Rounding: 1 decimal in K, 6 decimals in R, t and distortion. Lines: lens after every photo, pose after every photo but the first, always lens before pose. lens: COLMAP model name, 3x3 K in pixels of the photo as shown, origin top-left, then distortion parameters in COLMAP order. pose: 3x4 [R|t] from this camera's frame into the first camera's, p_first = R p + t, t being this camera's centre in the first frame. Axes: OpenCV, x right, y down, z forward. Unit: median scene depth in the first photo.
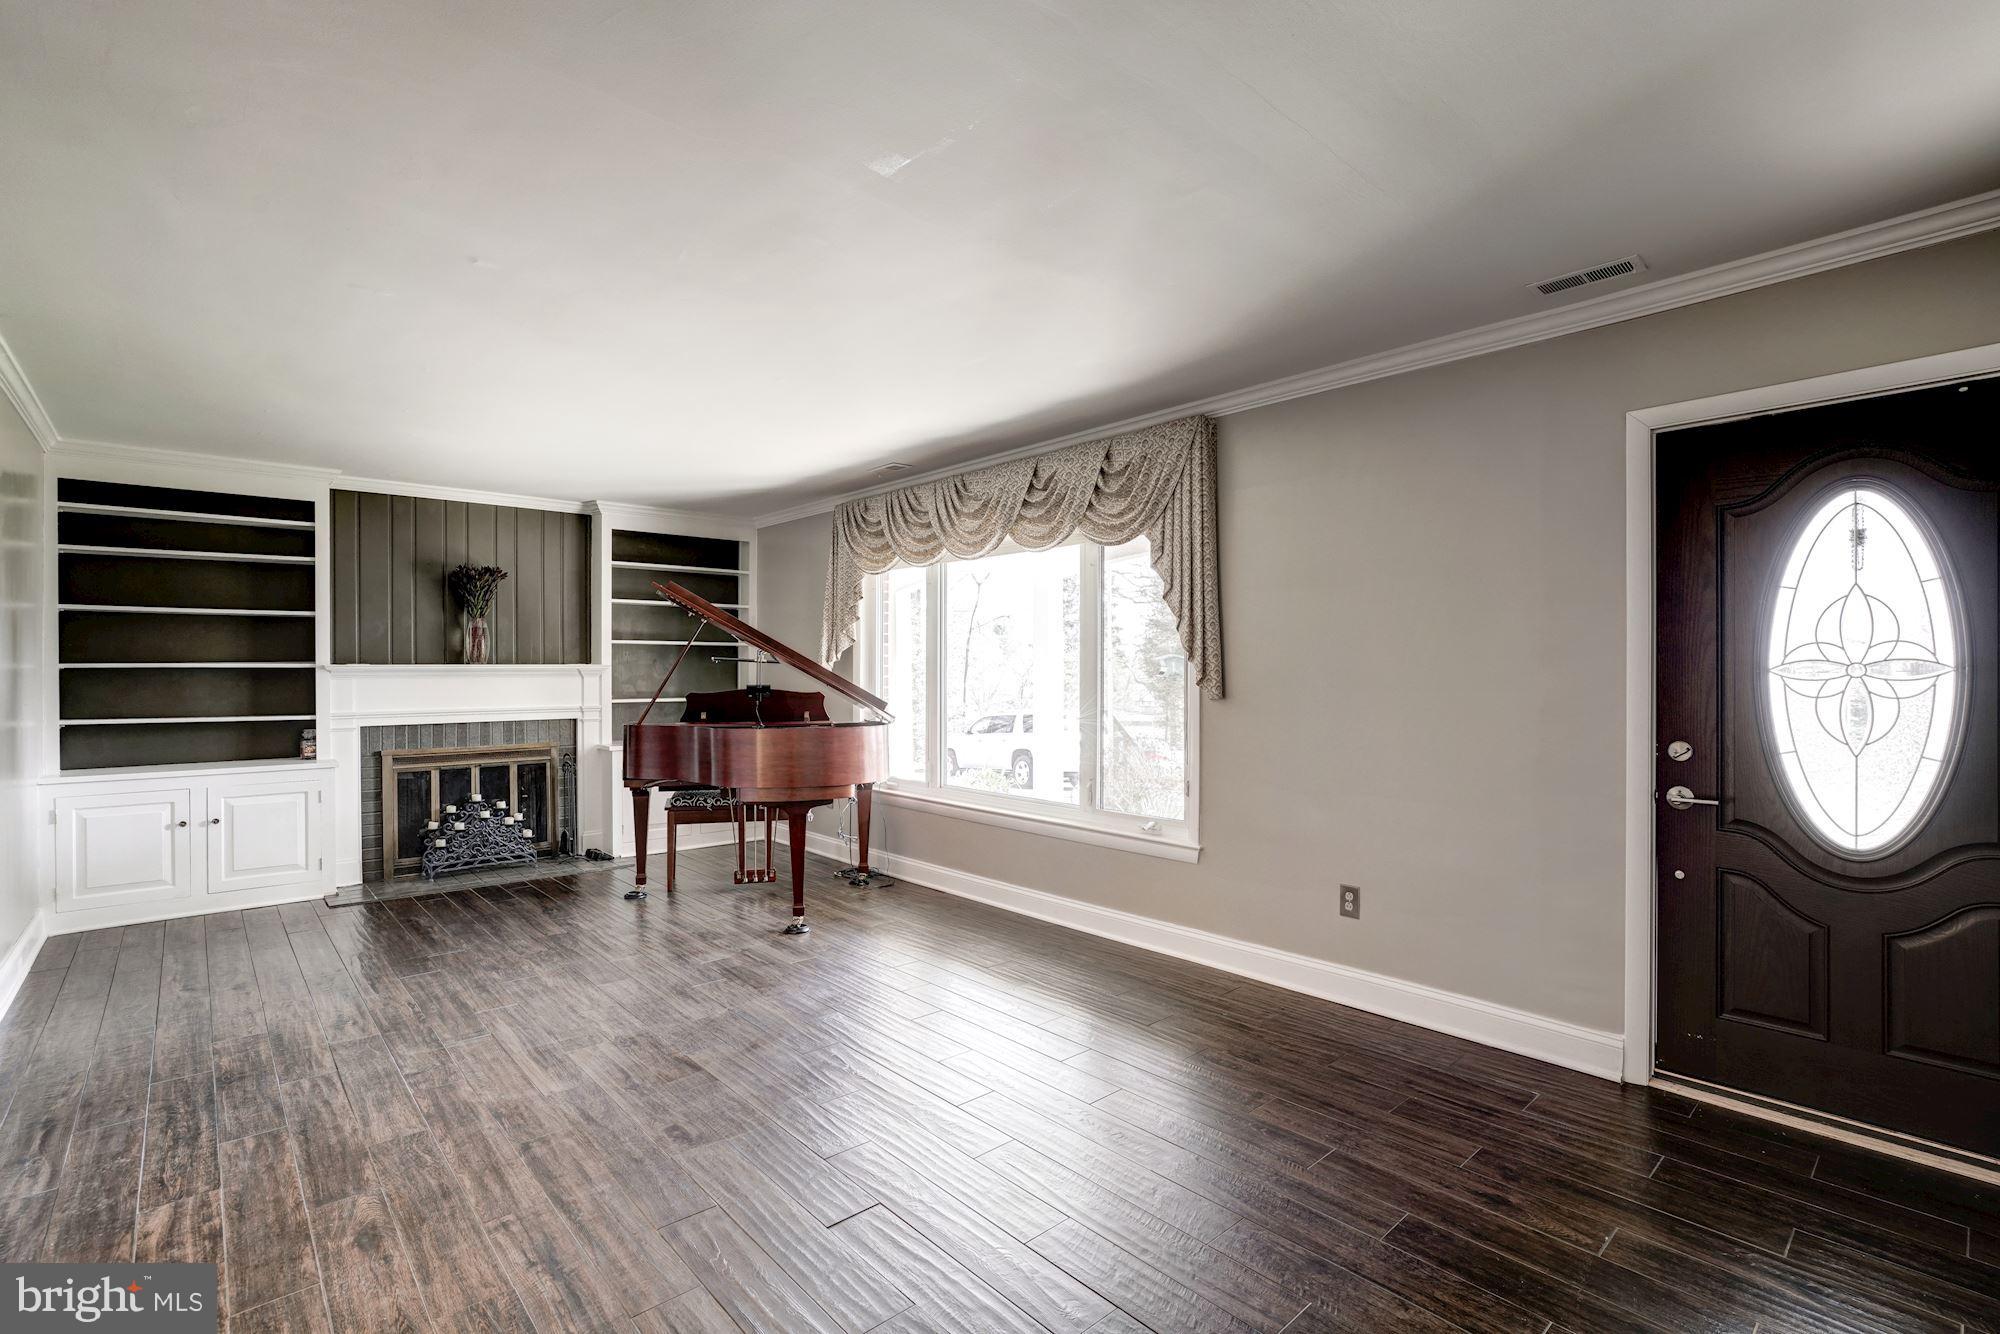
lens RADIAL K [[928.1, 0, 1006.0], [0, 928.1, 669.2], [0, 0, 1]] dist [-0.005395, 0.000796]
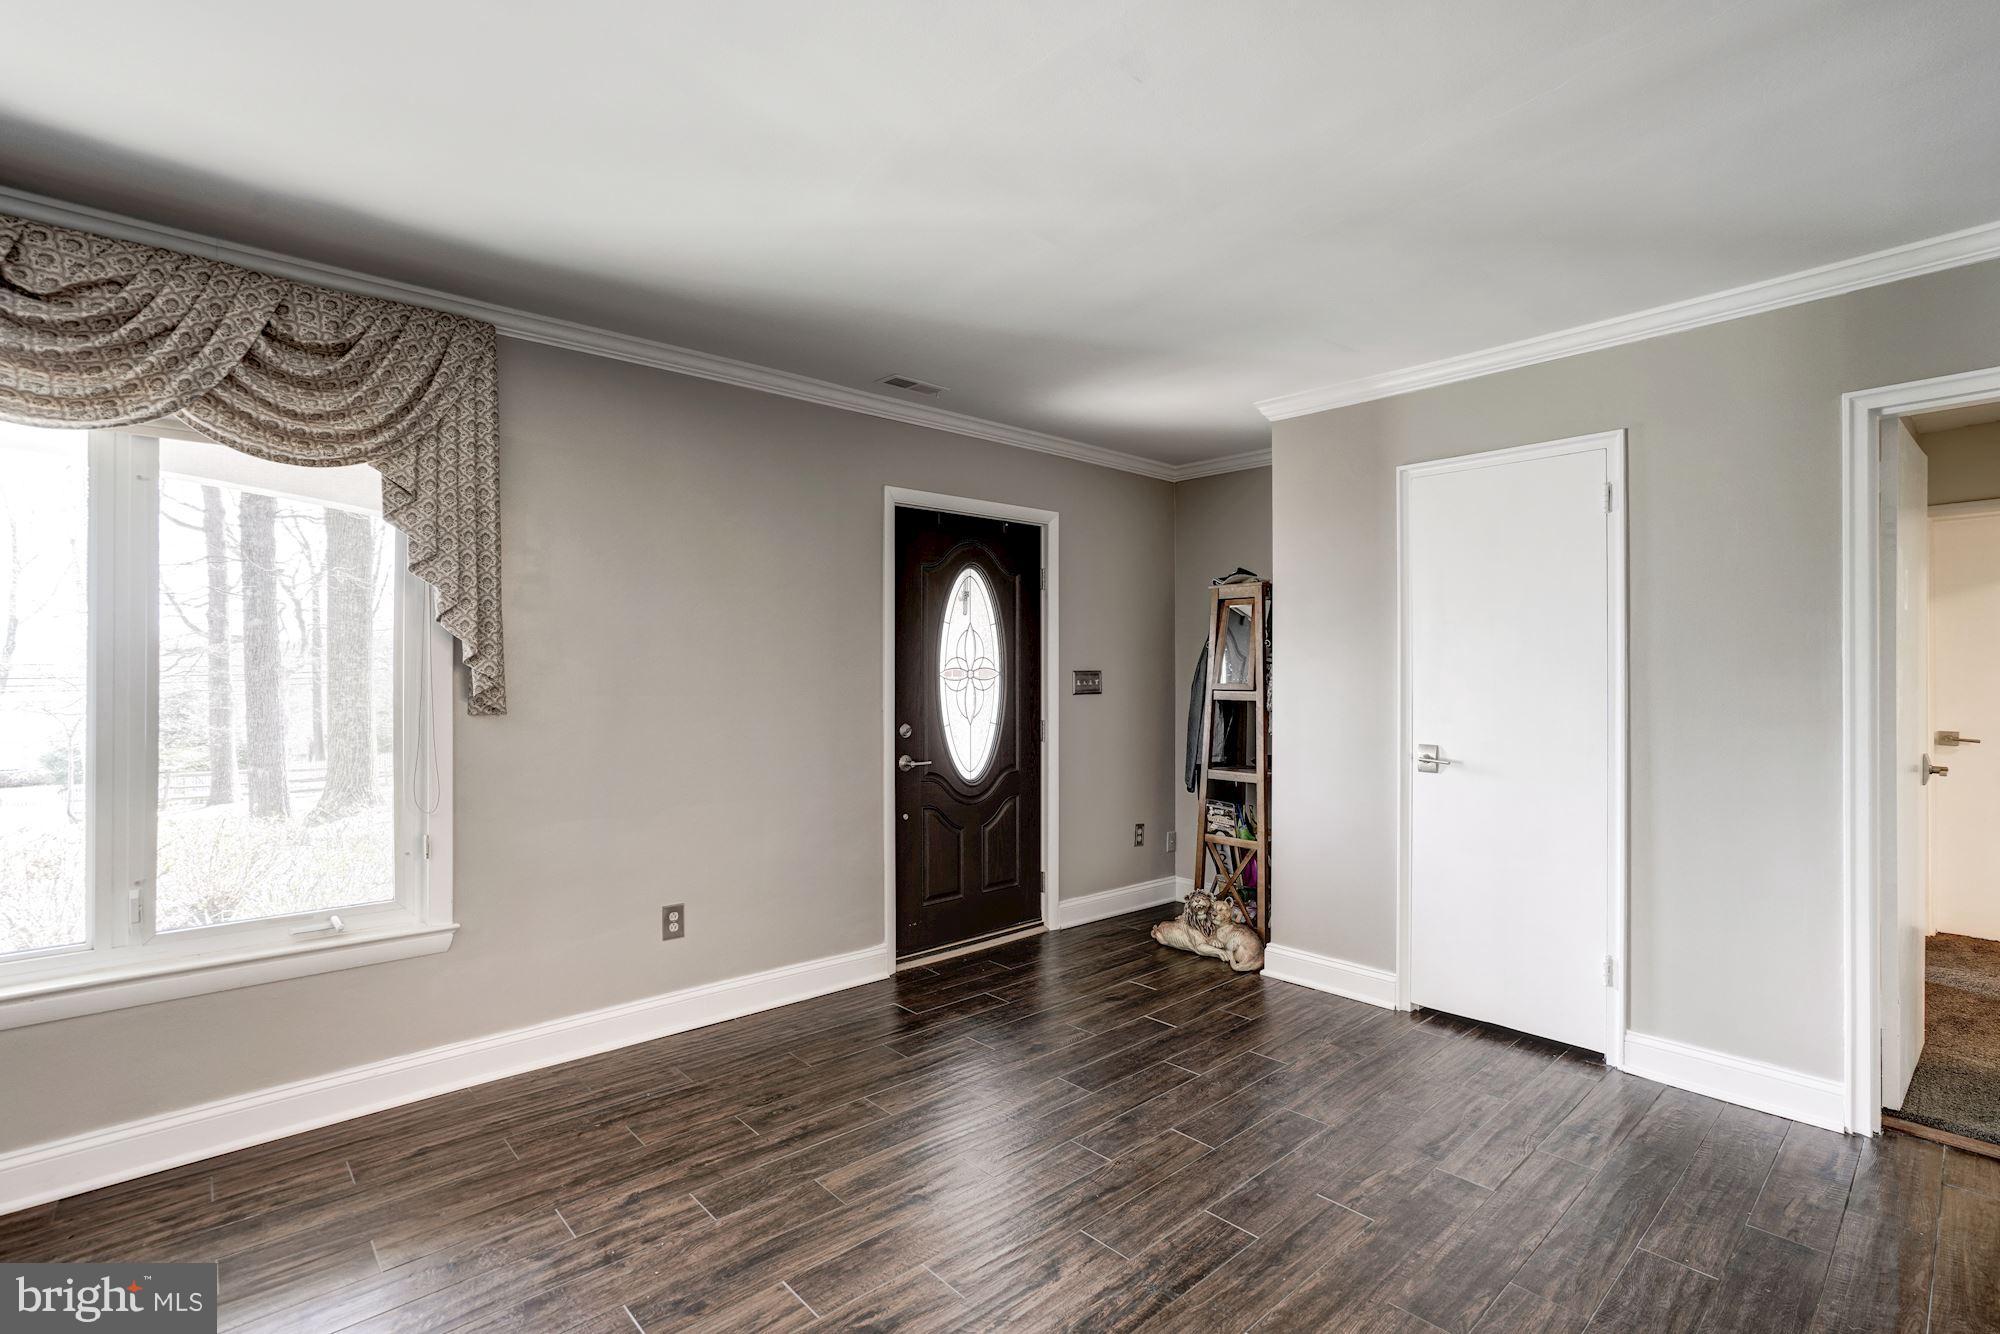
lens RADIAL K [[928.1, 0, 1005.3], [0, 928.1, 671.9], [0, 0, 1]] dist [-0.005395, 0.000796]
pose [[0.009378, 0.003221, 0.999951, -0.570757], [0.003813, 0.999987, -0.003256, 0.001949], [-0.999949, 0.003844, 0.009365, 0.661862]]
